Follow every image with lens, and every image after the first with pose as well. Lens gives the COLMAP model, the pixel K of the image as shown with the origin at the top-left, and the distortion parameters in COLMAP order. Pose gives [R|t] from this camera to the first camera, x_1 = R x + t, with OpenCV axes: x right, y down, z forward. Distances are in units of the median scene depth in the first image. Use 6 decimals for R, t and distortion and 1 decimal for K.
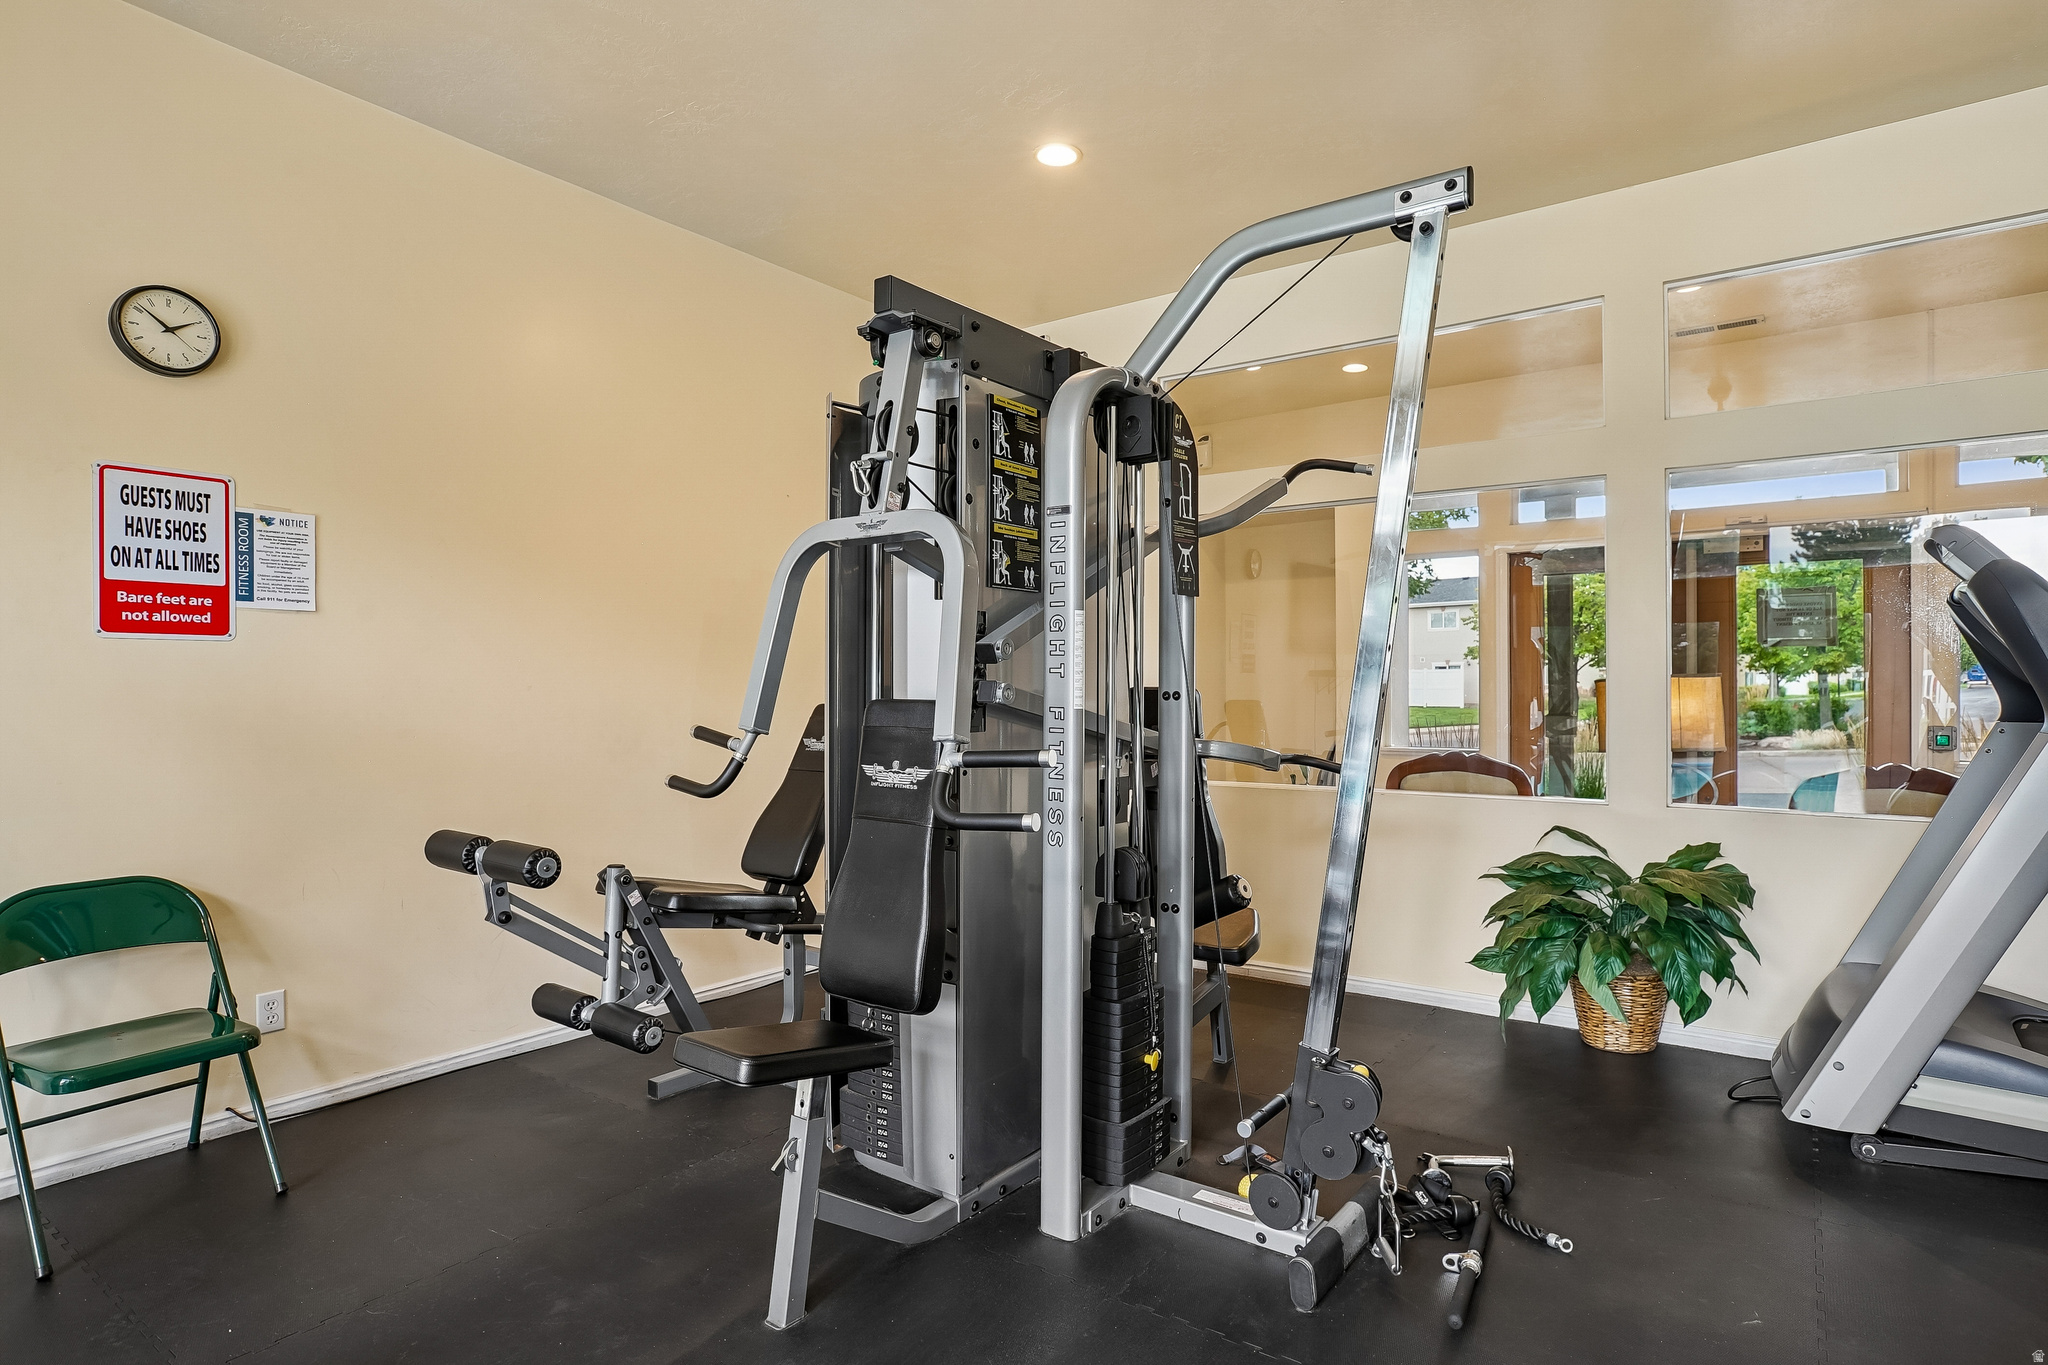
lens RADIAL K [[1053.8, 0, 1028.1], [0, 1053.8, 686.2], [0, 0, 1]] dist [-0.022515, 0.001089]
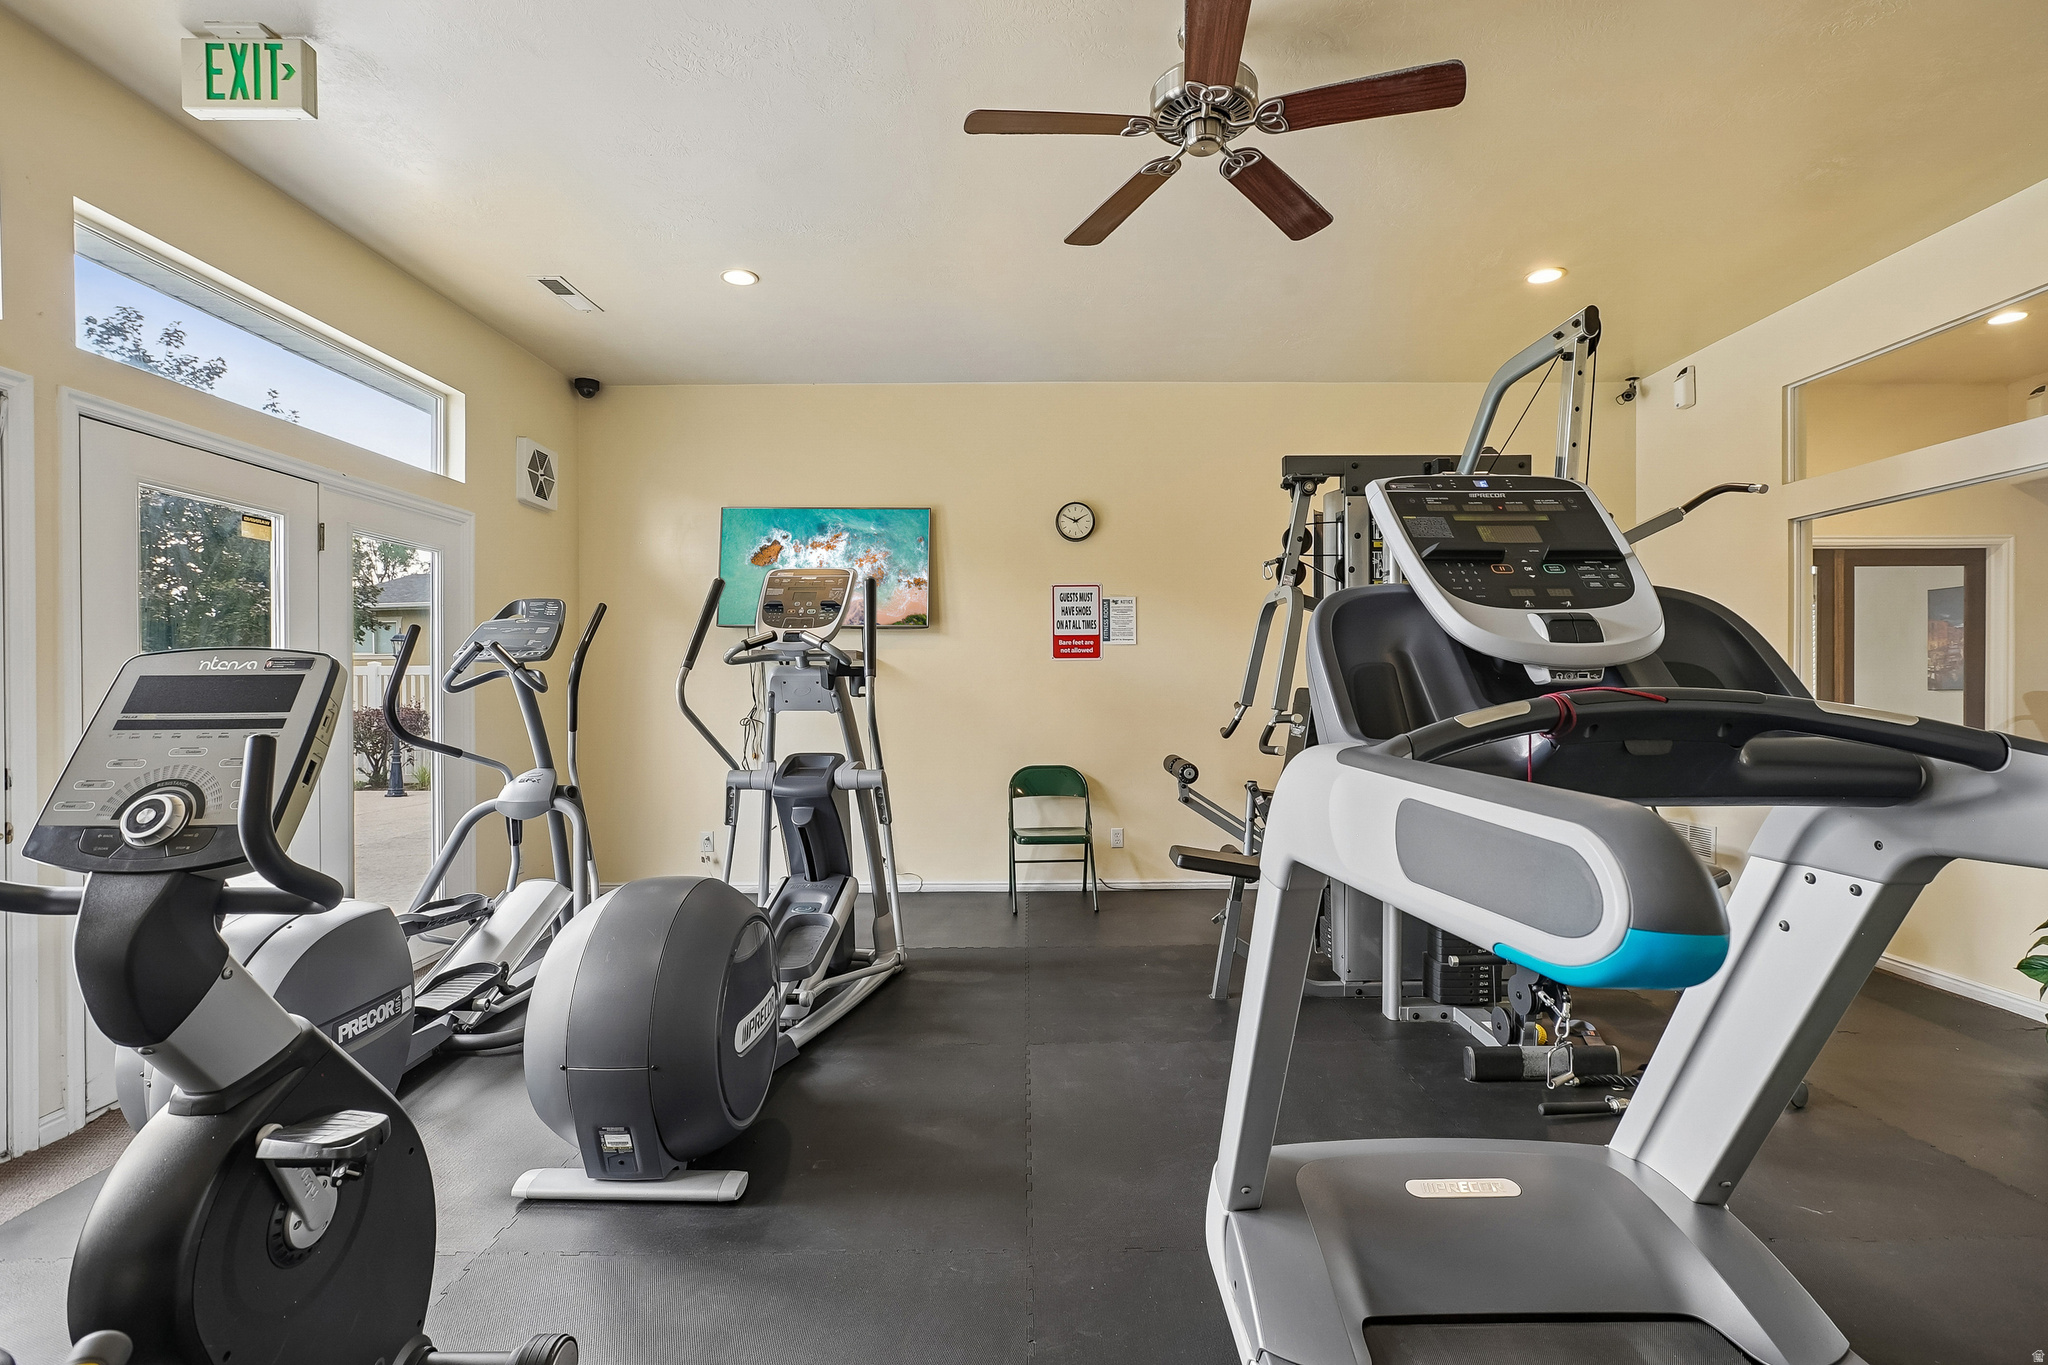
lens RADIAL K [[927.3, 0, 1024.3], [0, 927.3, 679.9], [0, 0, 1]] dist [0.001646, 0.000355]
pose [[0.582750, -0.004315, -0.812640, 0.720544], [0.004890, 0.999986, -0.001804, -0.000354], [0.812637, -0.002923, 0.582763, -0.250249]]
